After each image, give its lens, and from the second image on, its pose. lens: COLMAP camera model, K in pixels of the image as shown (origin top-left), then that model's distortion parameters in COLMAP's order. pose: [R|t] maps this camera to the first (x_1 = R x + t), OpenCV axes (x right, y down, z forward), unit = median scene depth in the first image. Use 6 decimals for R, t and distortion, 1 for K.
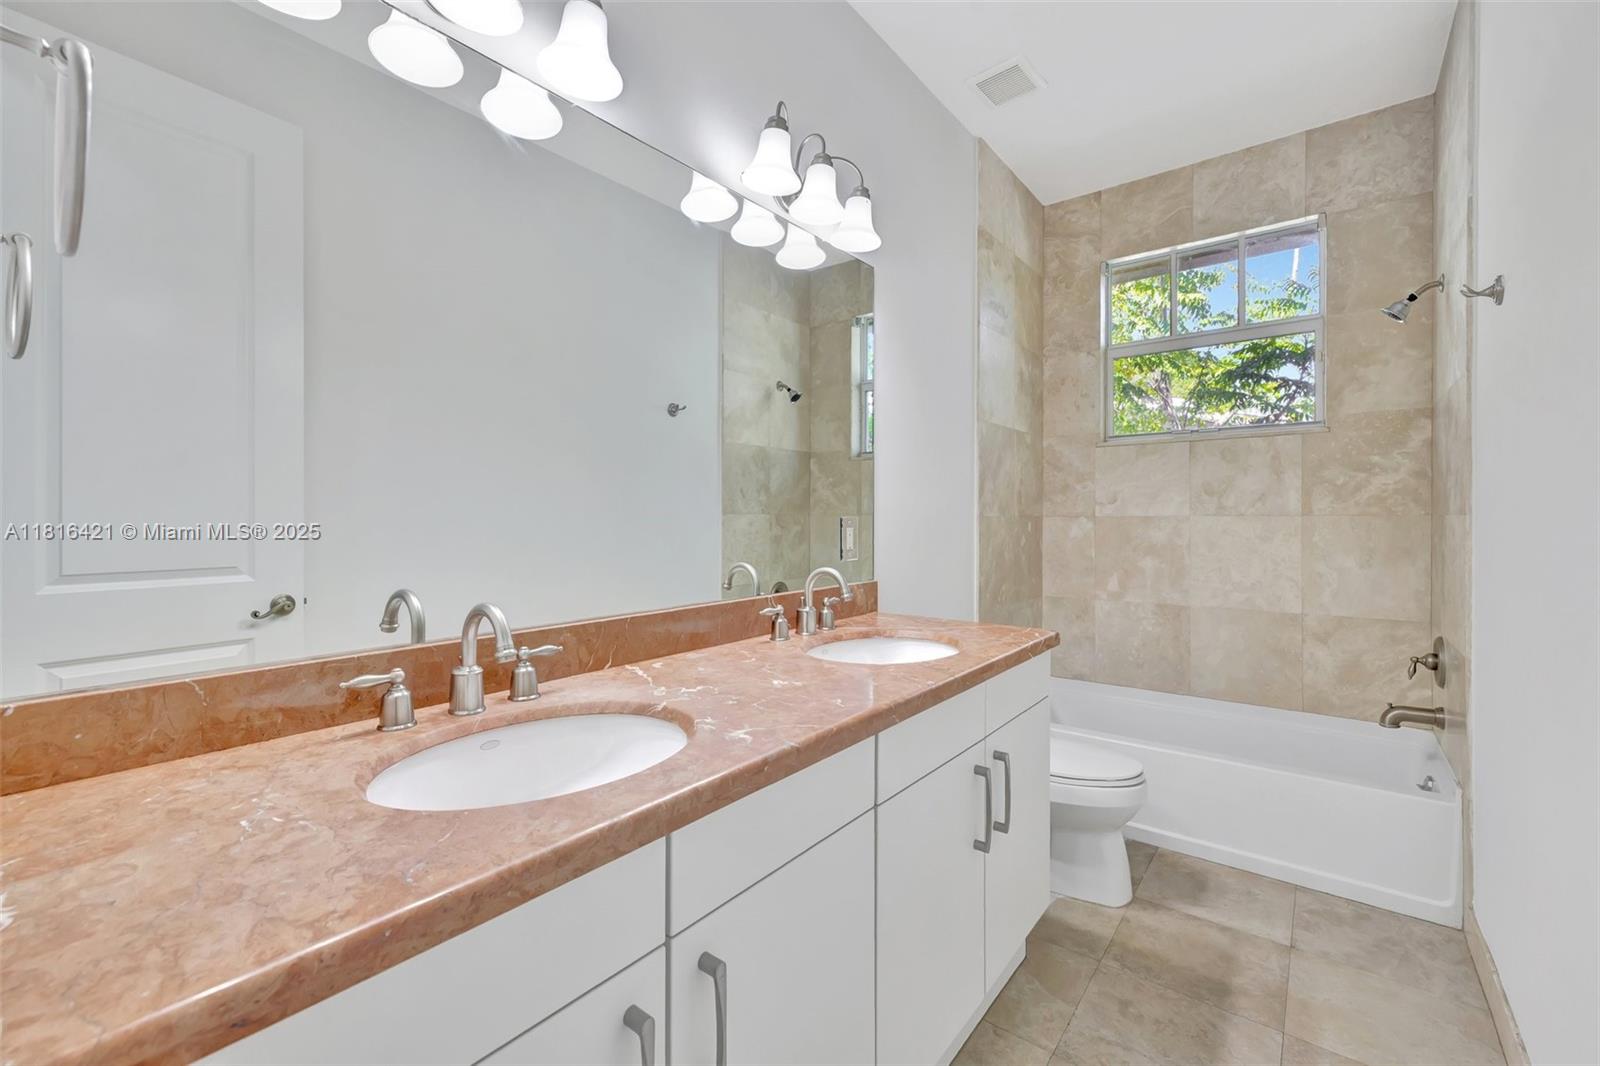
lens RADIAL K [[686.9, 0, 792.4], [0, 686.9, 526.0], [0, 0, 1]] dist [-0.001232, -0.000027]
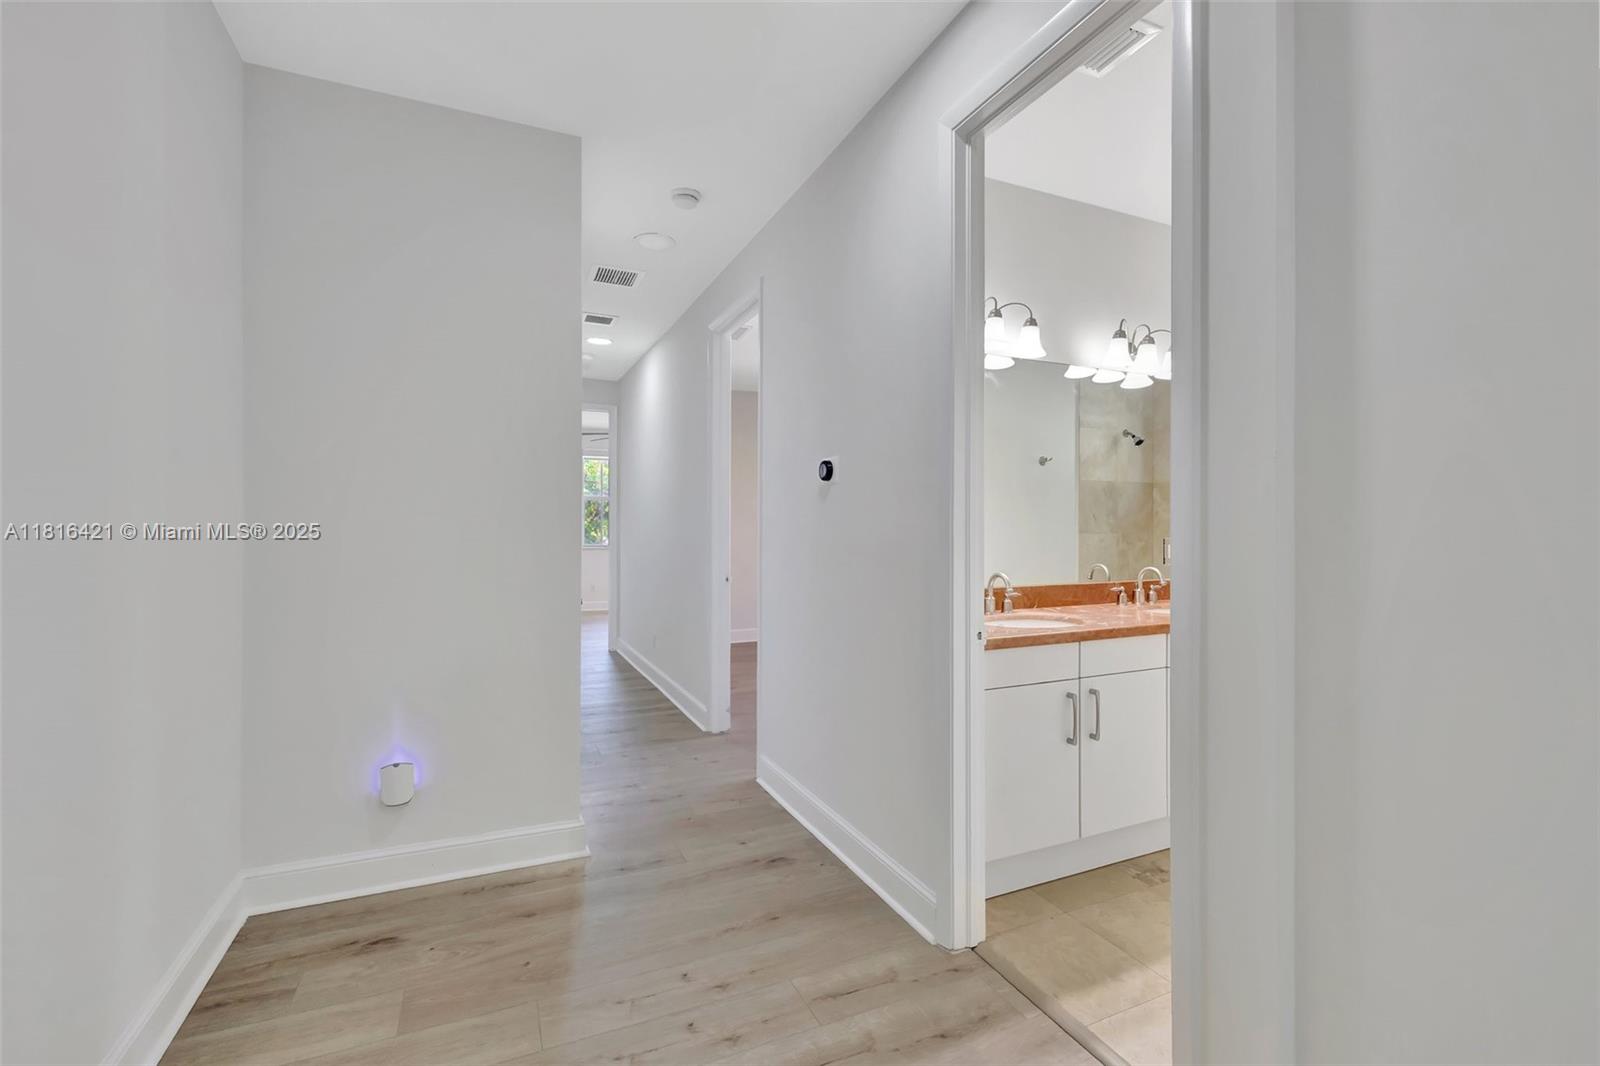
lens RADIAL K [[686.9, 0, 792.4], [0, 686.9, 526.0], [0, 0, 1]] dist [-0.001232, -0.000027]
pose [[0.888265, -0.002303, -0.459326, 0.039825], [-0.005735, 0.999854, -0.016104, -0.013451], [0.459296, 0.016939, 0.888122, -0.979777]]
